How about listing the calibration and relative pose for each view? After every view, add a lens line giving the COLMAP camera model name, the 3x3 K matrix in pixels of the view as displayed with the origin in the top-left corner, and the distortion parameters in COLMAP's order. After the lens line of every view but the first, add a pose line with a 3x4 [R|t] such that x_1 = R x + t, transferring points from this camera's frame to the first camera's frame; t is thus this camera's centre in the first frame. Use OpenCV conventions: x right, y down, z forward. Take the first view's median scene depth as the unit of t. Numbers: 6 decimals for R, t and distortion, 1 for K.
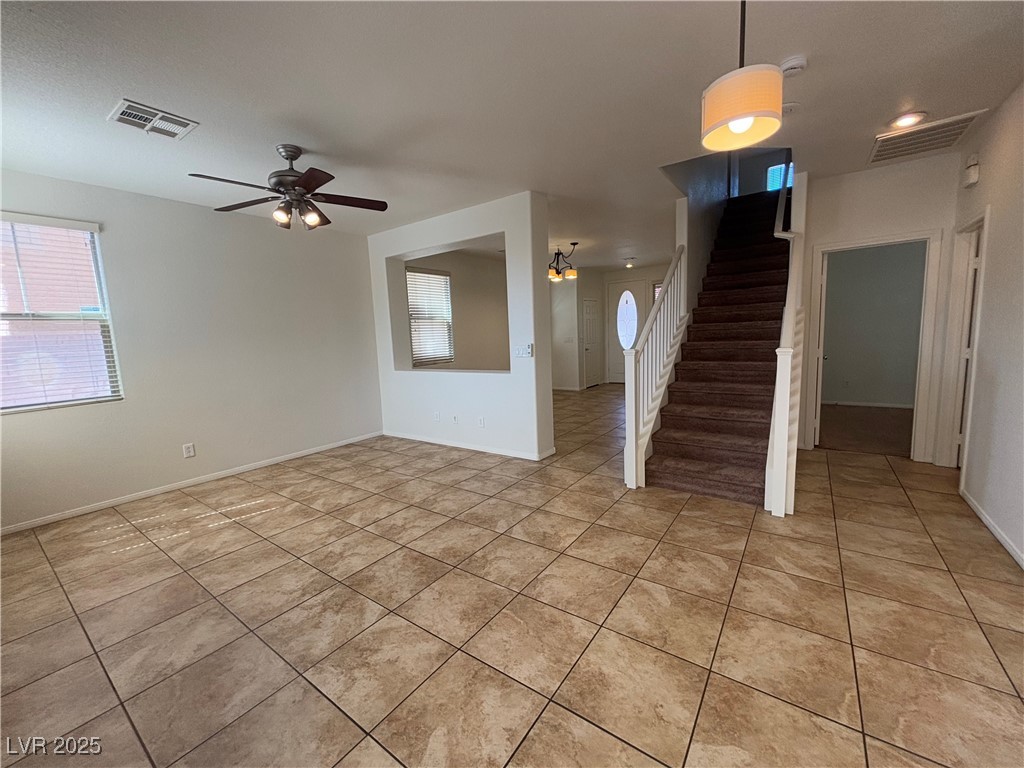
lens RADIAL K [[410.5, 0, 514.8], [0, 410.5, 382.1], [0, 0, 1]] dist [-0.002166, -0.000071]
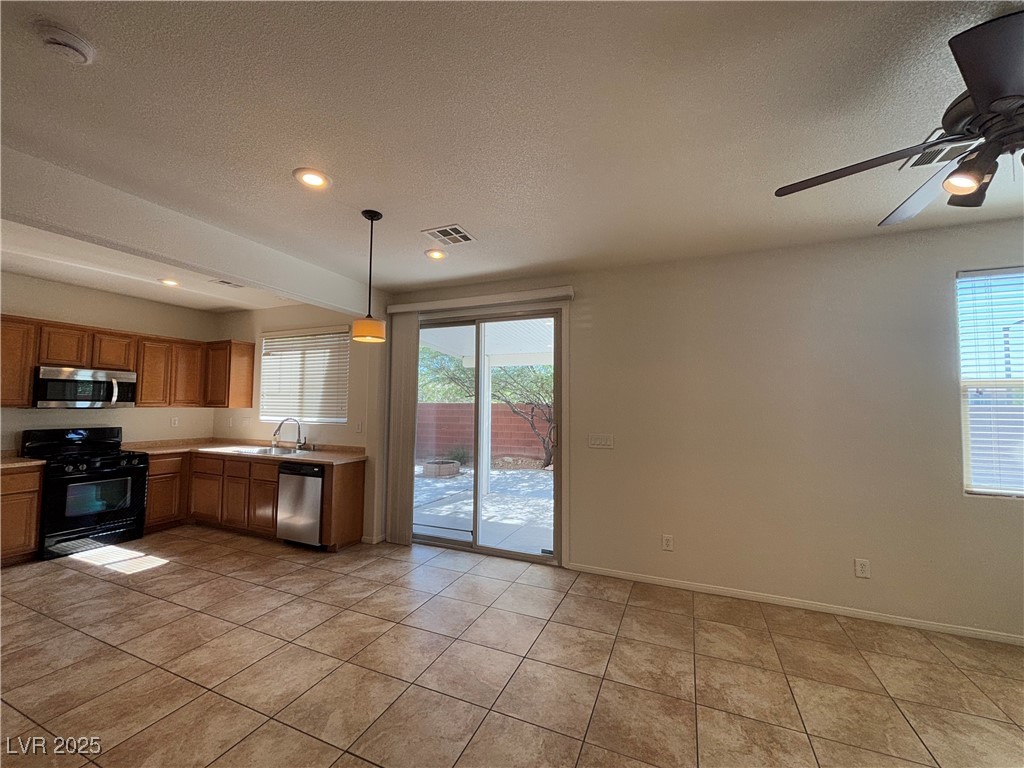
lens RADIAL K [[410.5, 0, 514.8], [0, 410.5, 382.1], [0, 0, 1]] dist [-0.002166, -0.000071]
pose [[-0.974857, 0.021277, -0.221814, 0.160061], [0.004905, 0.997239, 0.074099, -0.319452], [0.222778, 0.071148, -0.972269, 2.030086]]
